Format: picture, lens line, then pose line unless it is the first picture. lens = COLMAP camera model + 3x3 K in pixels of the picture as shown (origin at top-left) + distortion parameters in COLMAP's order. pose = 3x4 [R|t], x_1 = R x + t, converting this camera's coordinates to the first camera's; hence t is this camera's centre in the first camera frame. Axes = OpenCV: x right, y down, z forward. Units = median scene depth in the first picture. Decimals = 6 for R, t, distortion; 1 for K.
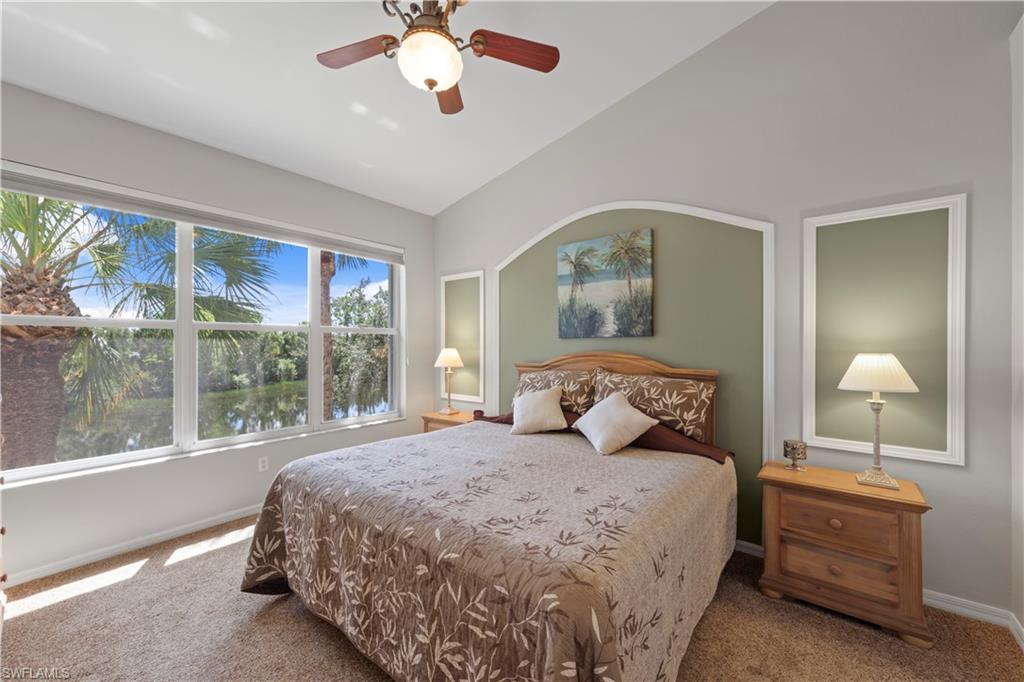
lens RADIAL K [[391.7, 0, 508.0], [0, 391.7, 343.6], [0, 0, 1]] dist [0.004954, -0.001080]
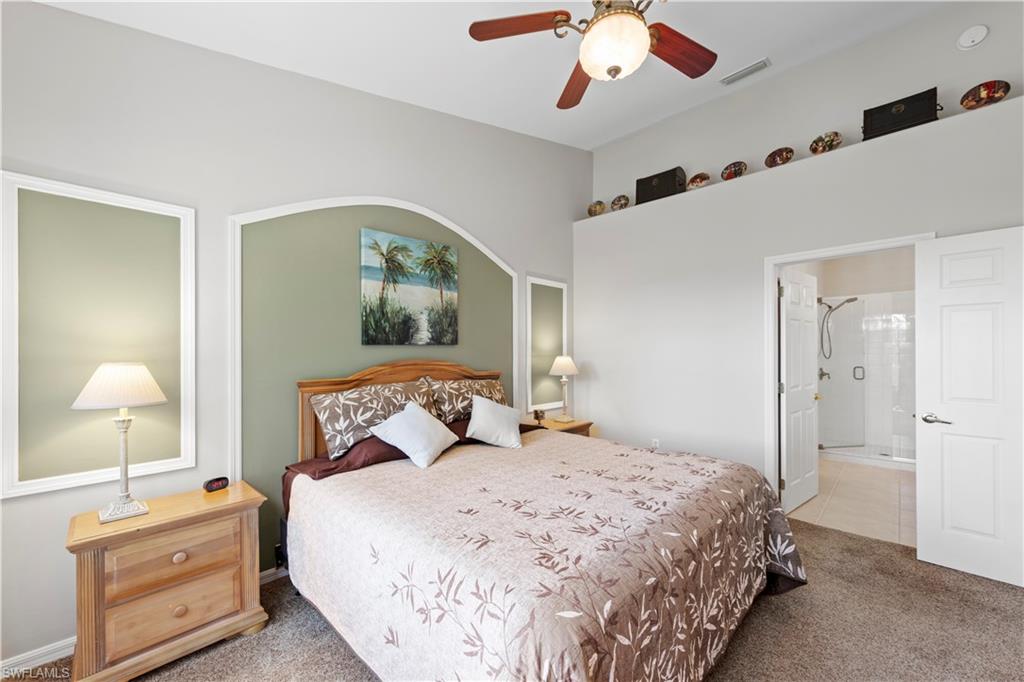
lens RADIAL K [[391.7, 0, 513.8], [0, 391.7, 348.9], [0, 0, 1]] dist [0.004954, -0.001080]
pose [[0.103455, 0.006407, 0.994613, -0.702323], [0.001589, 0.999977, -0.006607, 0.000762], [-0.994633, 0.002264, 0.103443, 0.694952]]
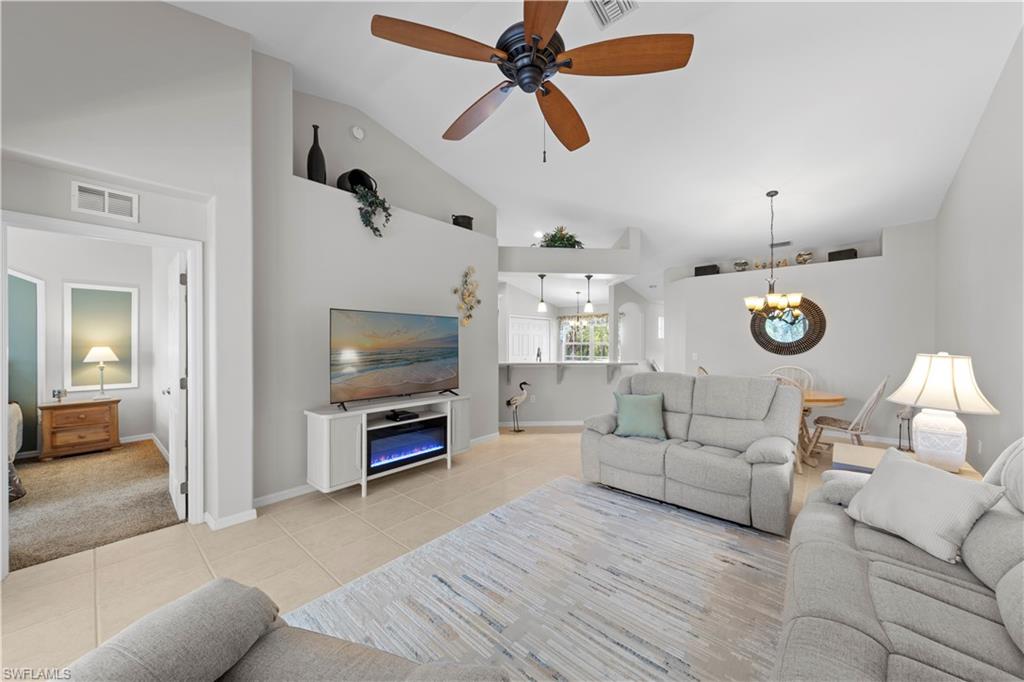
lens RADIAL K [[366.2, 0, 507.3], [0, 366.2, 344.0], [0, 0, 1]] dist [0.001142, -0.000366]
pose [[0.033520, -0.000621, 0.999438, -0.874116], [0.004154, 0.999991, 0.000482, 0.012595], [-0.999429, 0.004136, 0.033523, -1.111156]]
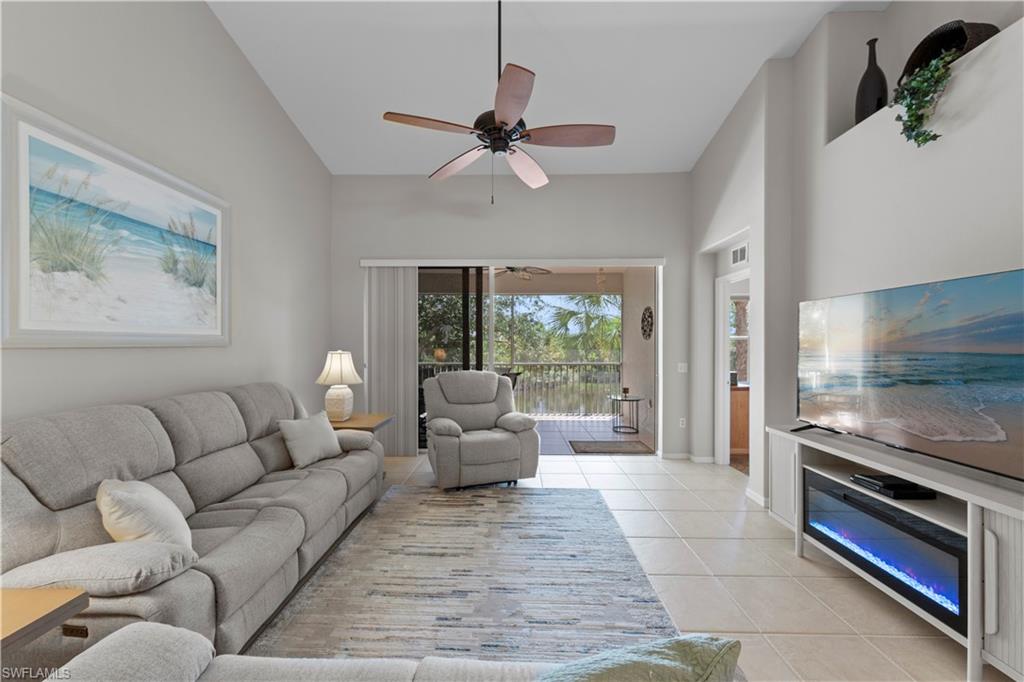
lens RADIAL K [[391.7, 0, 508.6], [0, 391.7, 346.5], [0, 0, 1]] dist [0.004954, -0.001080]
pose [[0.617051, 0.004979, -0.786908, 0.459536], [-0.003927, 0.999987, 0.003249, 0.012336], [0.786913, 0.001085, 0.617062, -1.662284]]
